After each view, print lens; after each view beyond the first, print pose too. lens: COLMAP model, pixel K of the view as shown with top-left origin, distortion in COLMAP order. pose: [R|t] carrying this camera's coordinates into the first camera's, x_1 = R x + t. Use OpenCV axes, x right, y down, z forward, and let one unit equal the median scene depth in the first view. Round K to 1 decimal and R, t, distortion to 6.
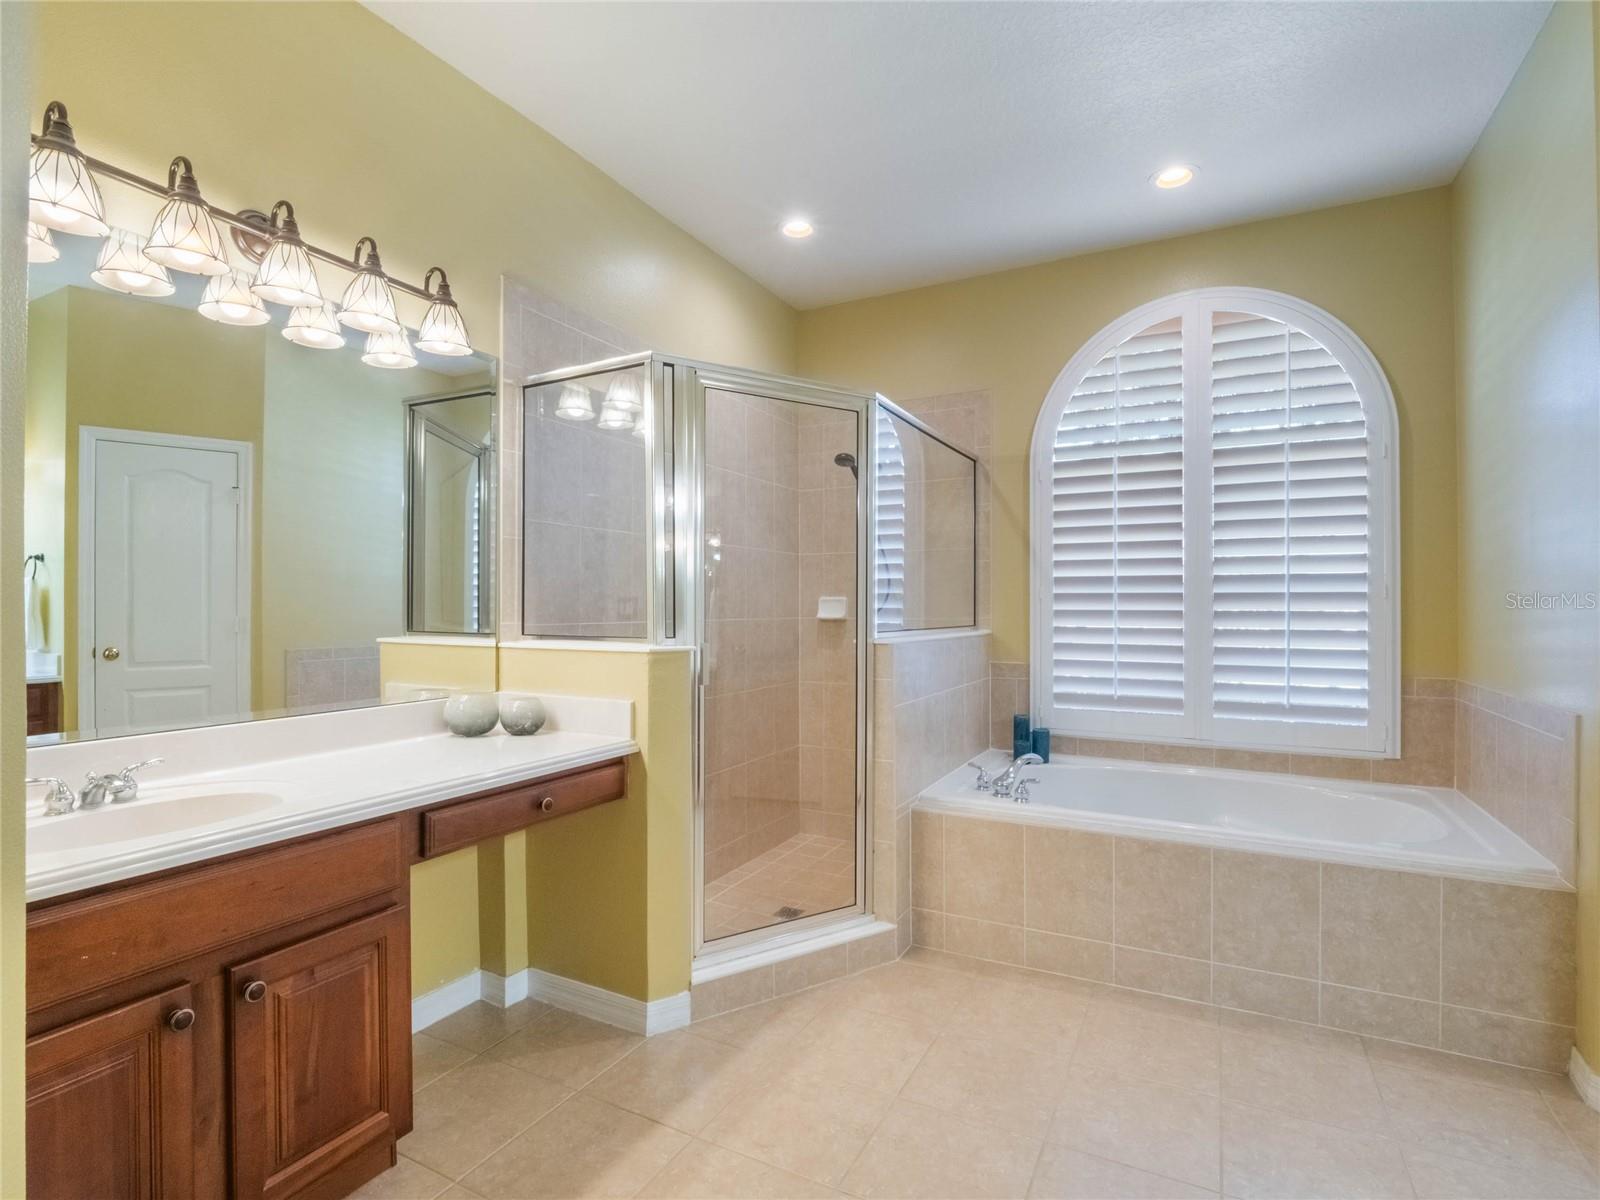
lens RADIAL K [[784.6, 0, 800.7], [0, 784.6, 599.7], [0, 0, 1]] dist [-0.009031, -0.003220]
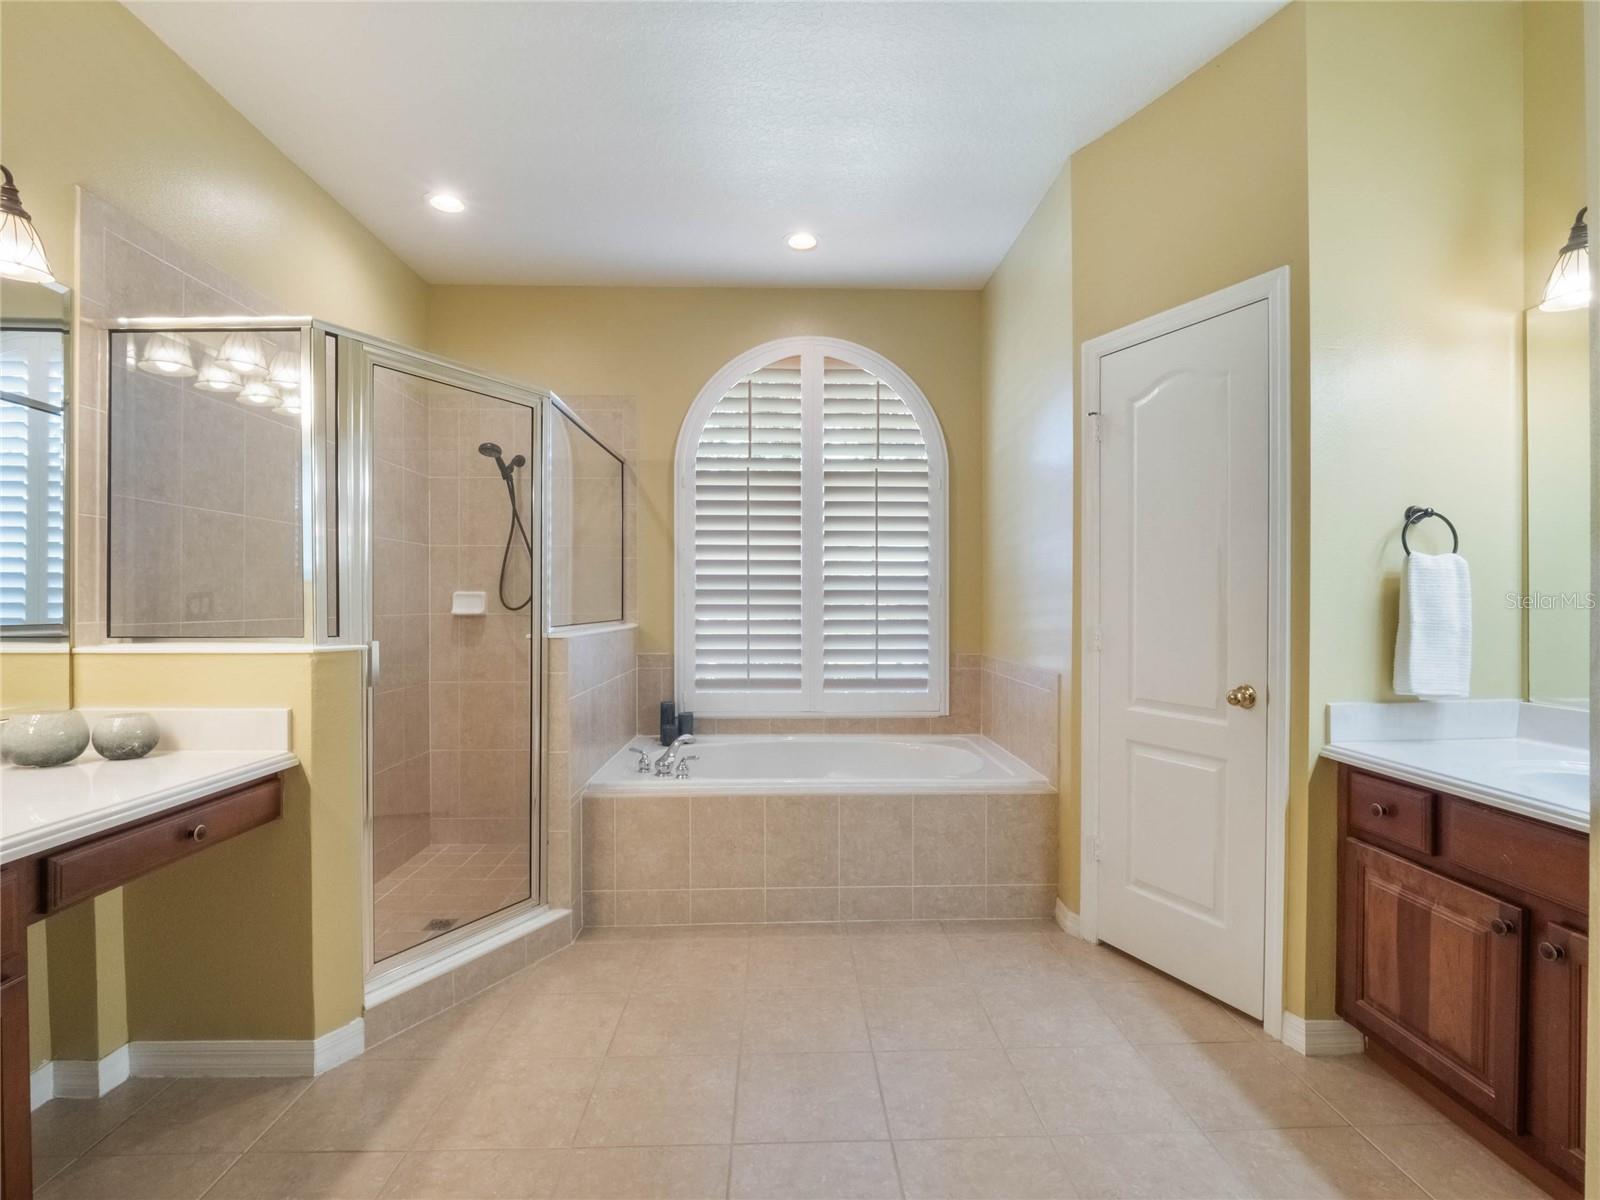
lens RADIAL K [[784.6, 0, 805.4], [0, 784.6, 599.6], [0, 0, 1]] dist [-0.009031, -0.003220]
pose [[0.868976, -0.000035, 0.494854, -0.129092], [-0.002854, 0.999983, 0.005081, -0.000063], [-0.494846, -0.005827, 0.868961, -0.051741]]
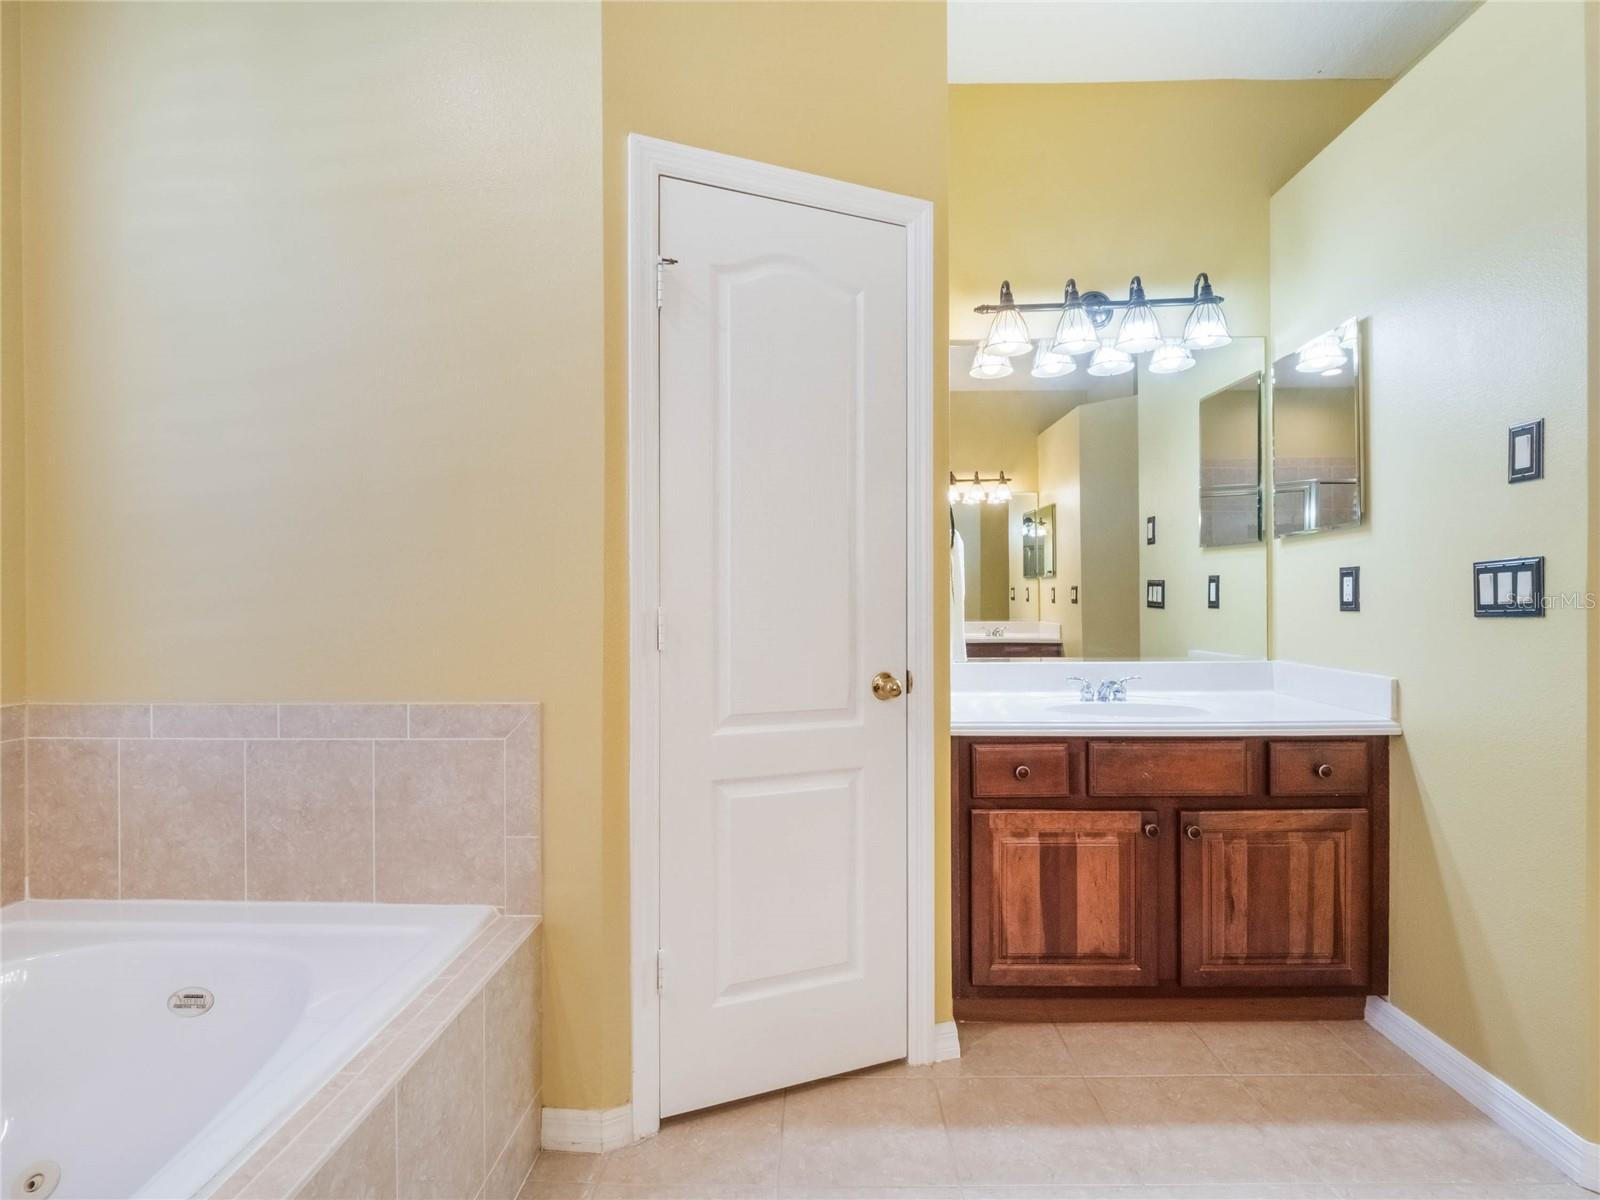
lens RADIAL K [[784.6, 0, 802.9], [0, 784.6, 603.8], [0, 0, 1]] dist [-0.009031, -0.003220]
pose [[-0.440667, 0.004257, 0.897661, 0.105833], [0.001166, 0.999991, -0.004170, 0.037908], [-0.897670, -0.000791, -0.440668, 0.866140]]
